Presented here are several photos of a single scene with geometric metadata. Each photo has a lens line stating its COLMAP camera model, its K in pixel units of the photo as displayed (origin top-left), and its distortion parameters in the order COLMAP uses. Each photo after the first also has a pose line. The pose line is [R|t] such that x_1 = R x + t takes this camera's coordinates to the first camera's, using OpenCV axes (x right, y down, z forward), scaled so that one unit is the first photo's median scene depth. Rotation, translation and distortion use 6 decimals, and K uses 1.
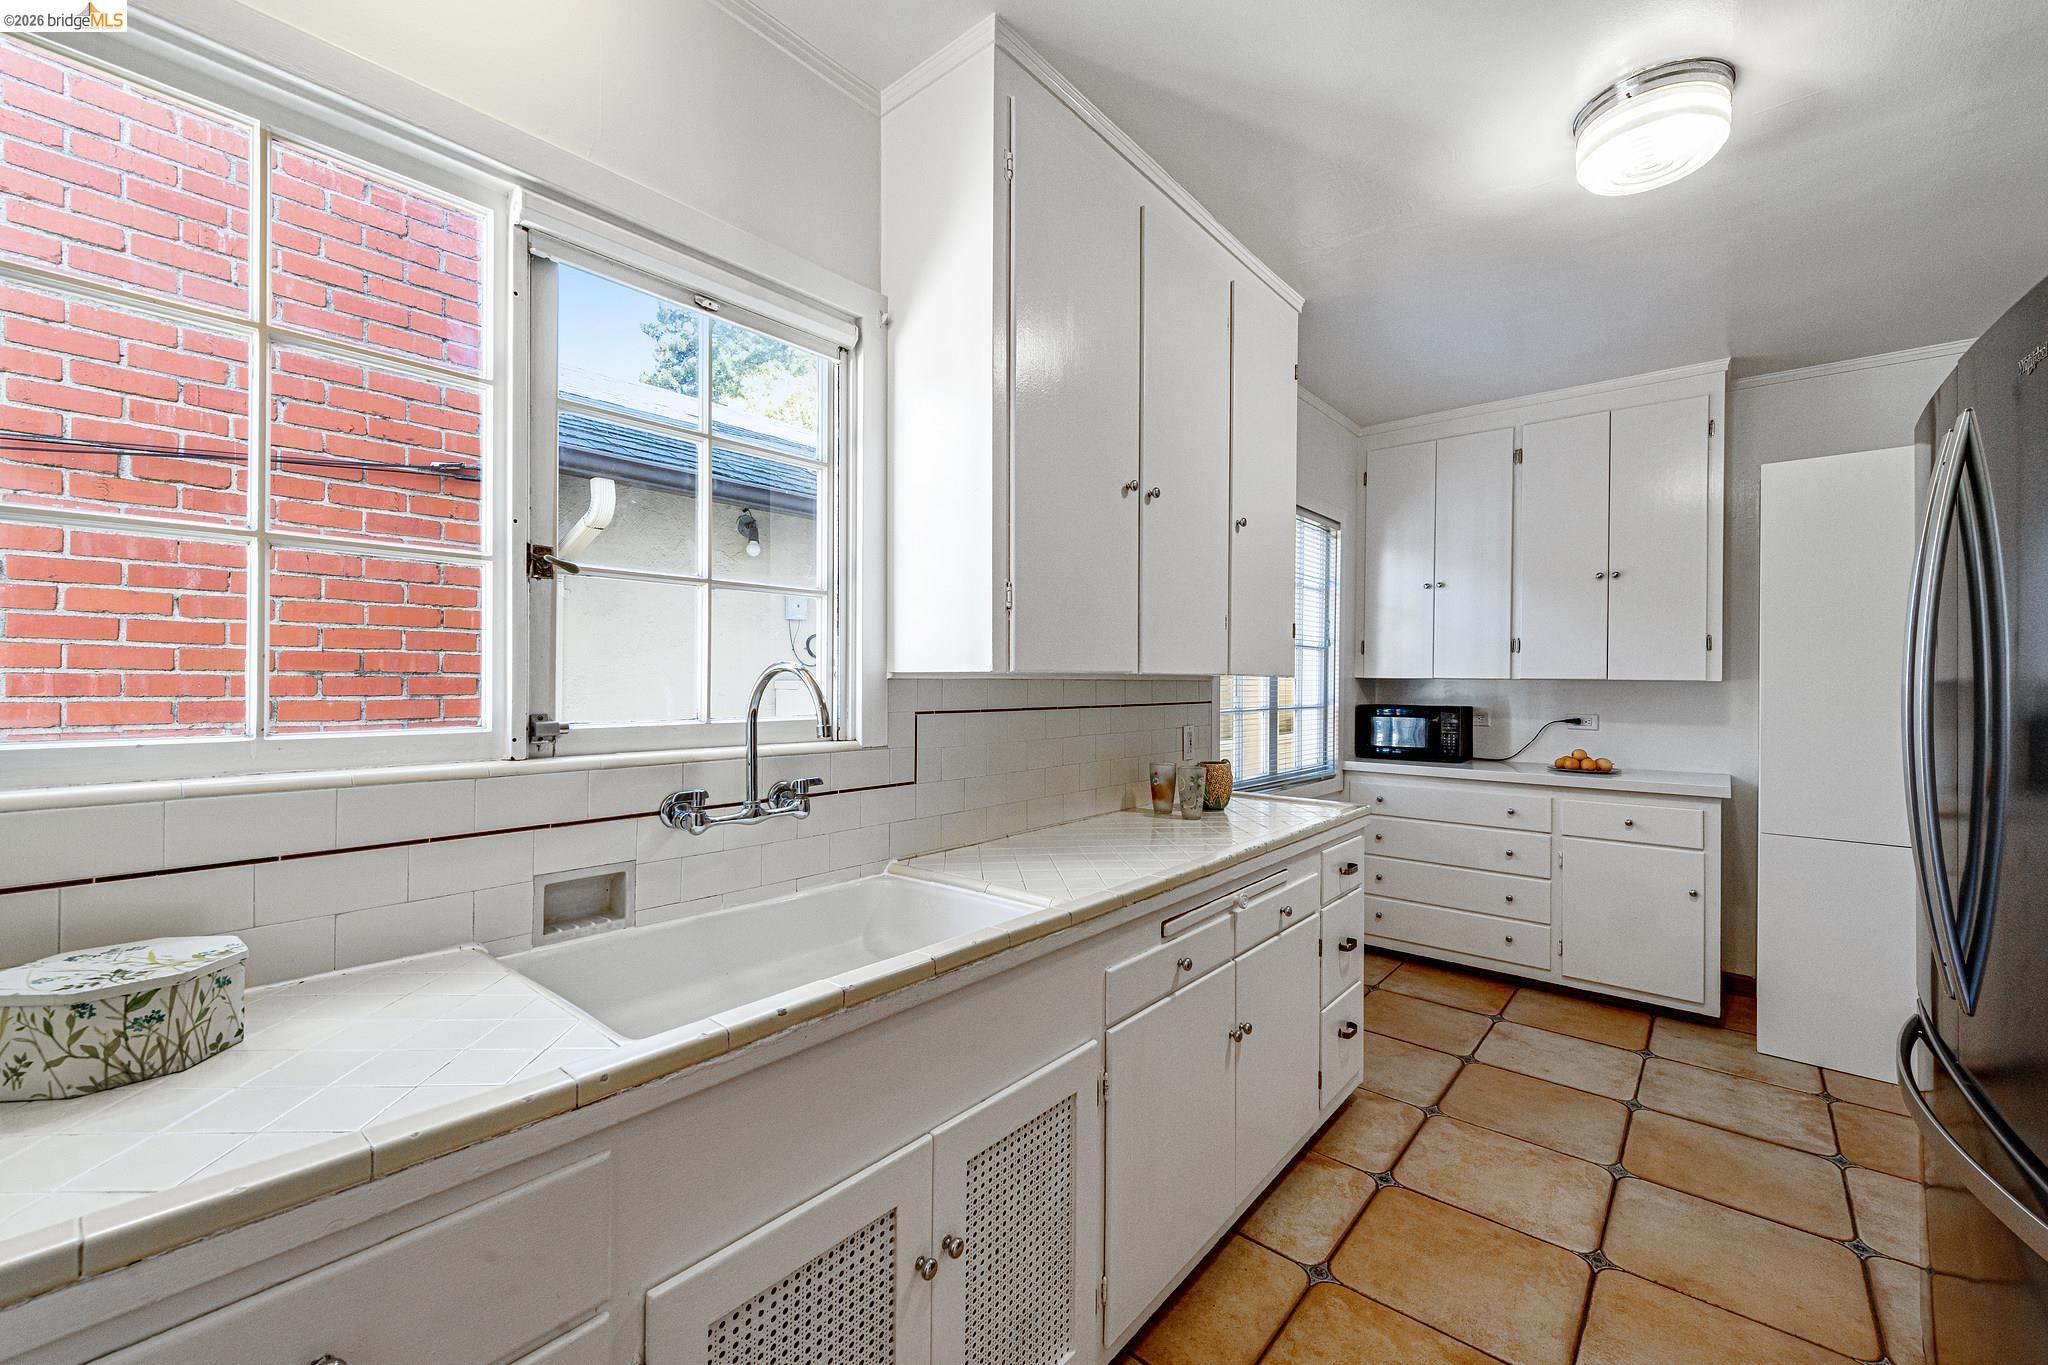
lens RADIAL K [[842.8, 0, 1031.7], [0, 842.8, 679.6], [0, 0, 1]] dist [0.006474, -0.001898]
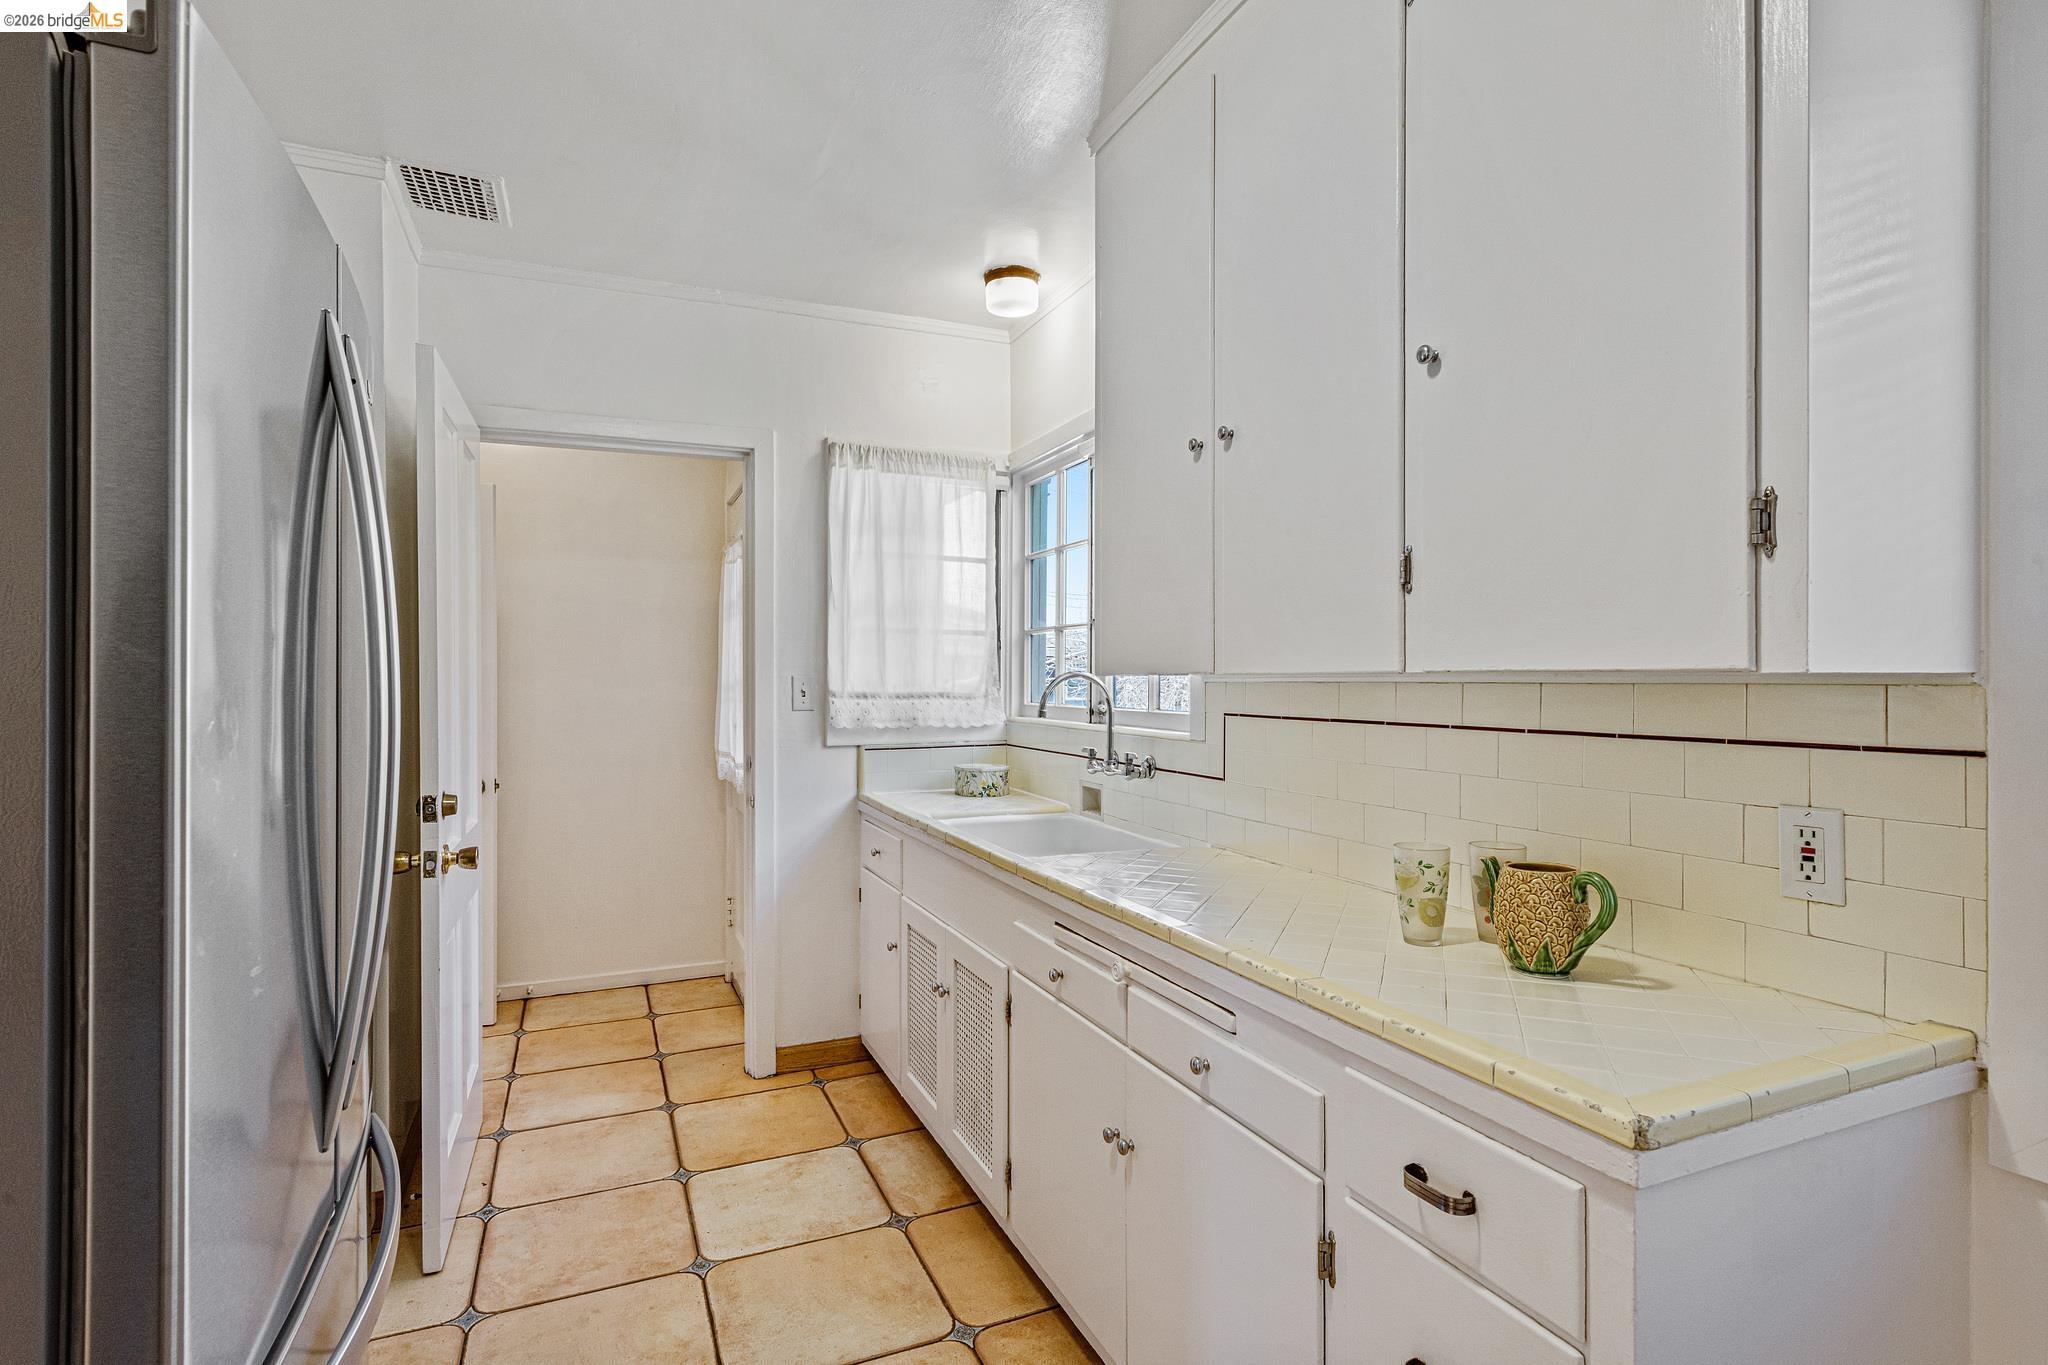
lens RADIAL K [[1021.6, 0, 1035.0], [0, 1021.6, 683.5], [0, 0, 1]] dist [0.001262, 0.000228]
pose [[-0.459626, -0.007121, -0.888084, 1.120008], [-0.004930, 0.999973, -0.005467, 0.007416], [0.888099, 0.001866, -0.459649, 1.372710]]
